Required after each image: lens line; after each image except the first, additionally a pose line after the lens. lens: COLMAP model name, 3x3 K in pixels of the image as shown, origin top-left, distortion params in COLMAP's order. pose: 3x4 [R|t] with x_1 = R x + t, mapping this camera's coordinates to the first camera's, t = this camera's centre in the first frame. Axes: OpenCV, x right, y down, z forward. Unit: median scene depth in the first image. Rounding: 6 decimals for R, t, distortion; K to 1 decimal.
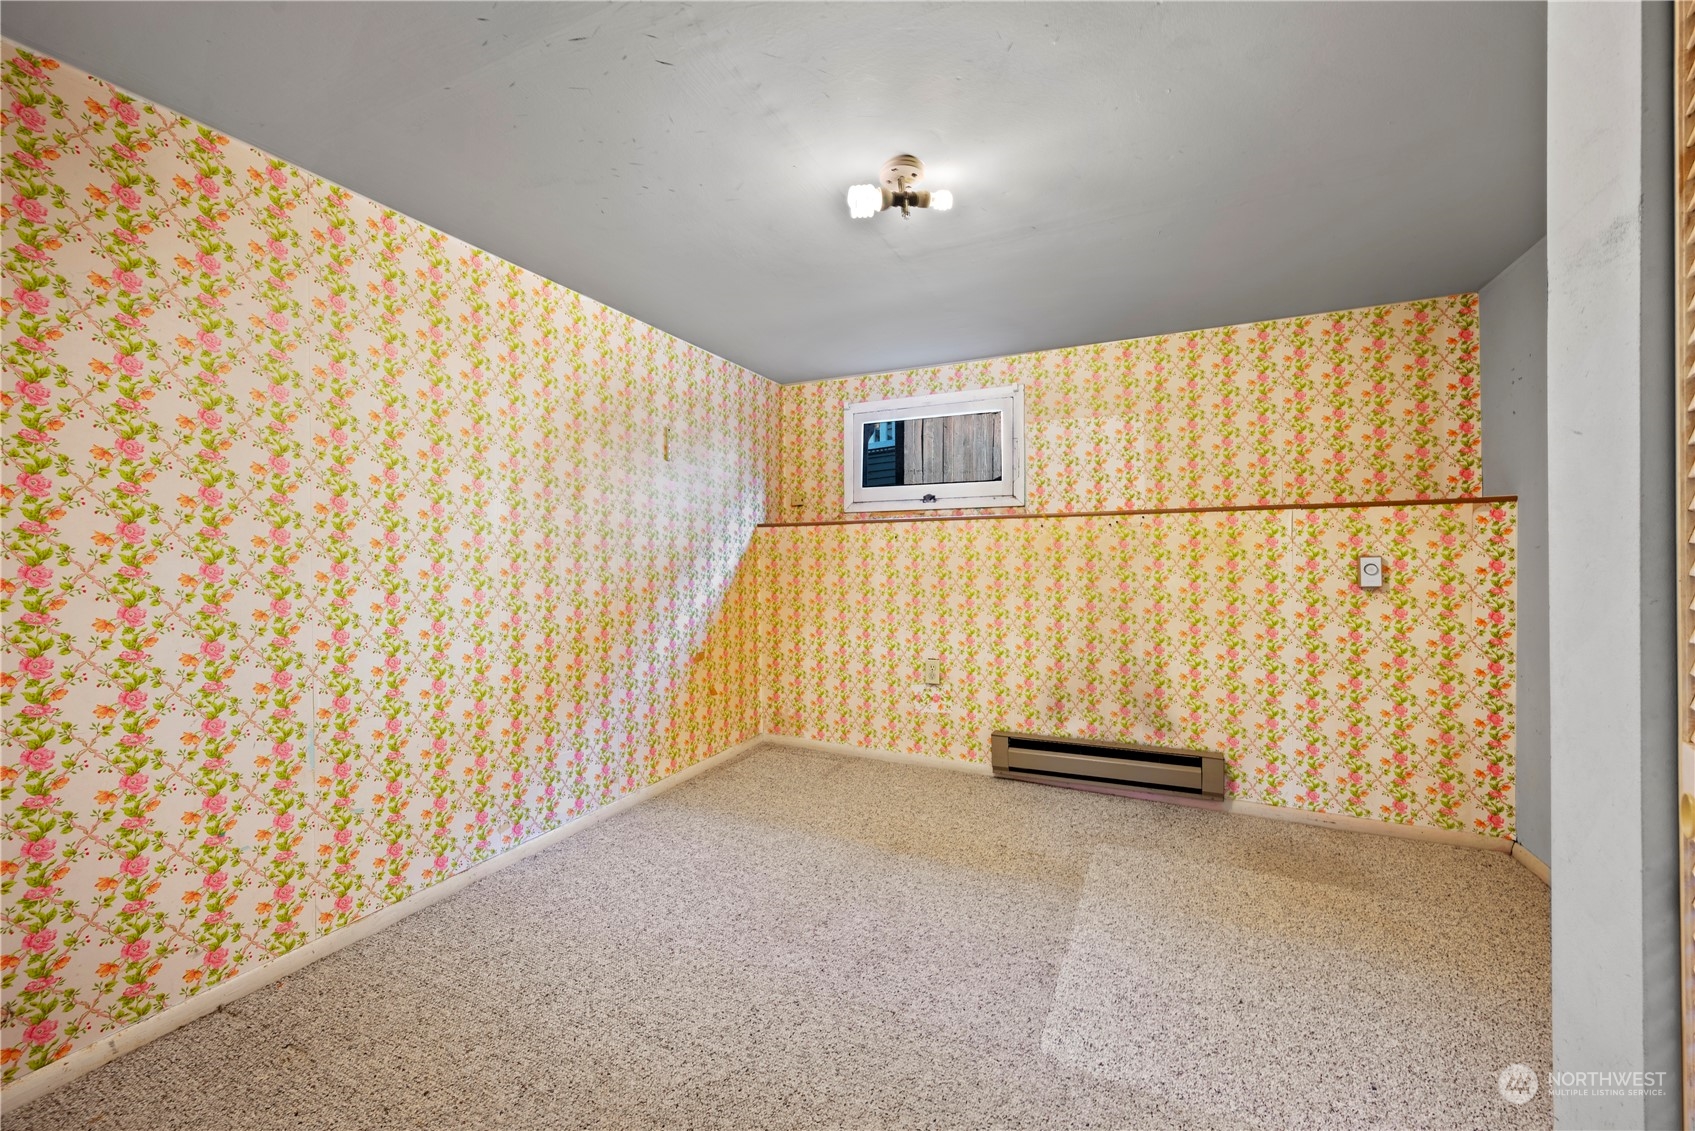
lens RADIAL K [[675.4, 0, 847.5], [0, 675.4, 560.0], [0, 0, 1]] dist [-0.001339, -0.000010]
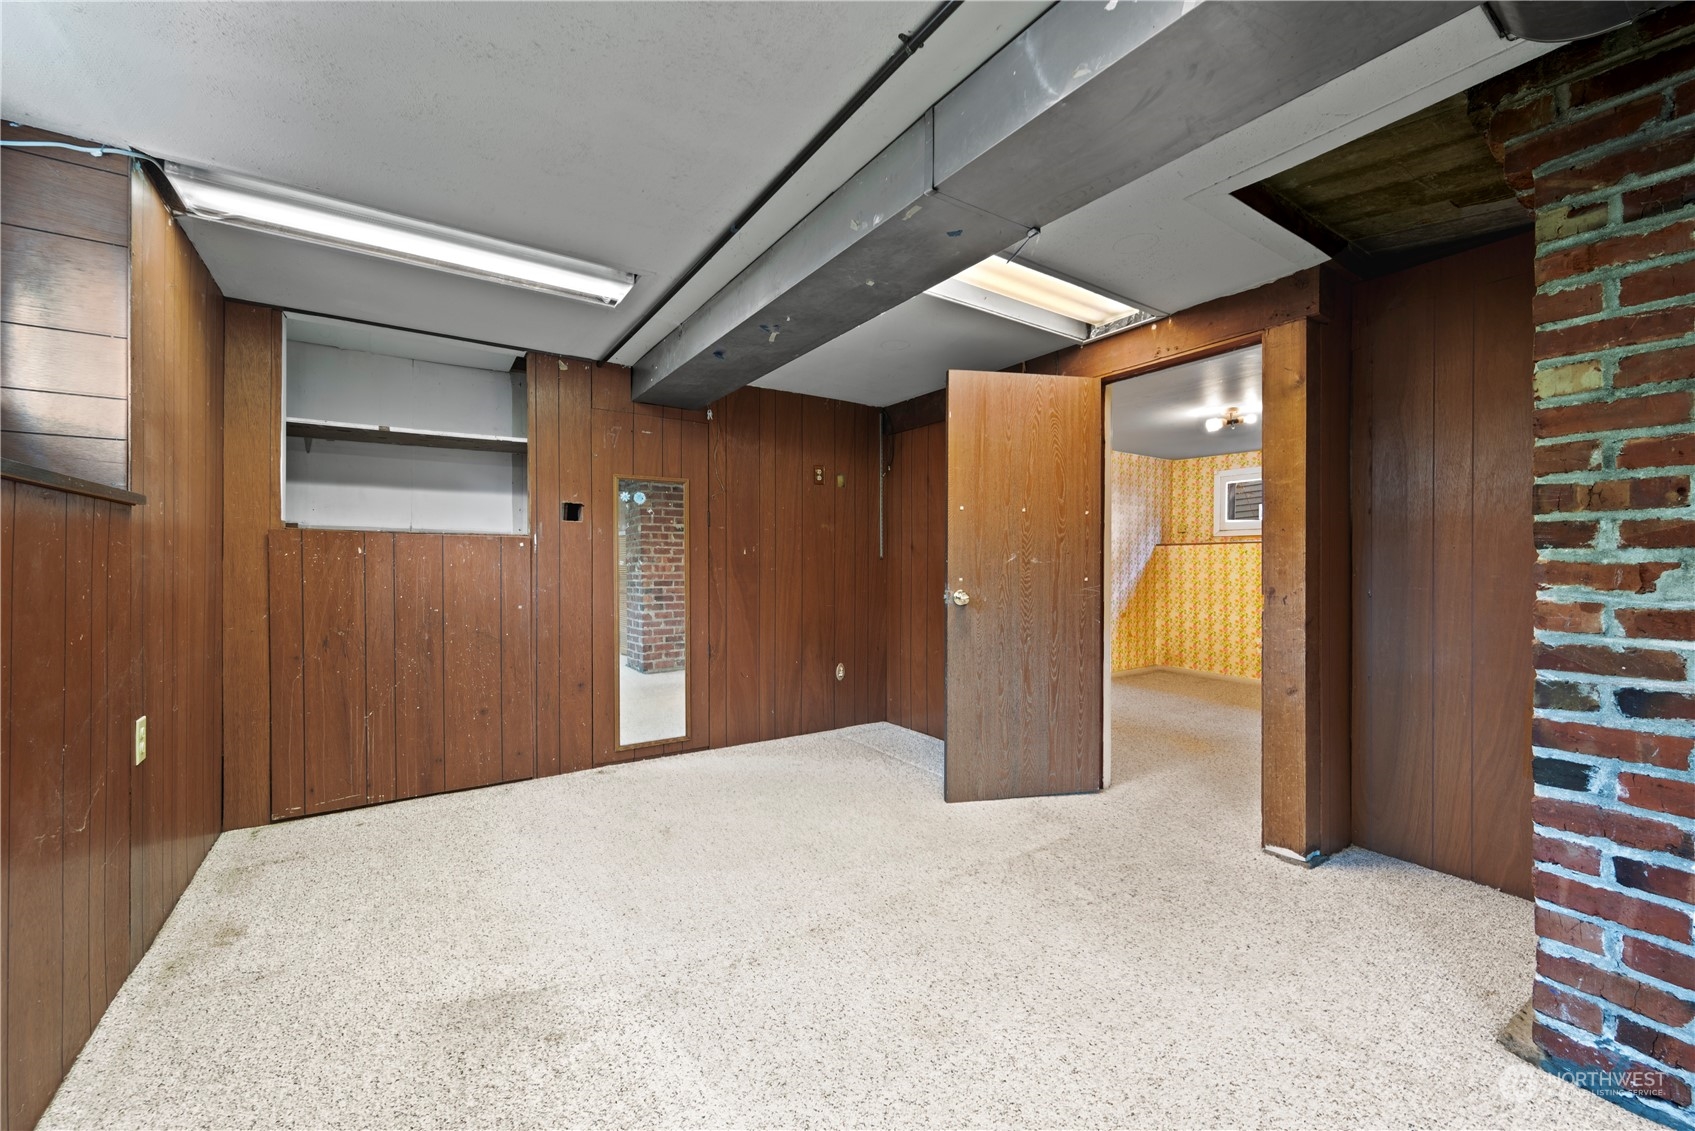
lens RADIAL K [[675.4, 0, 843.4], [0, 675.4, 567.8], [0, 0, 1]] dist [-0.001339, -0.000010]
pose [[0.861408, 0.011989, -0.507772, 0.057819], [-0.011686, 0.999925, 0.003784, 0.011207], [0.507779, 0.002674, 0.861483, -0.932152]]
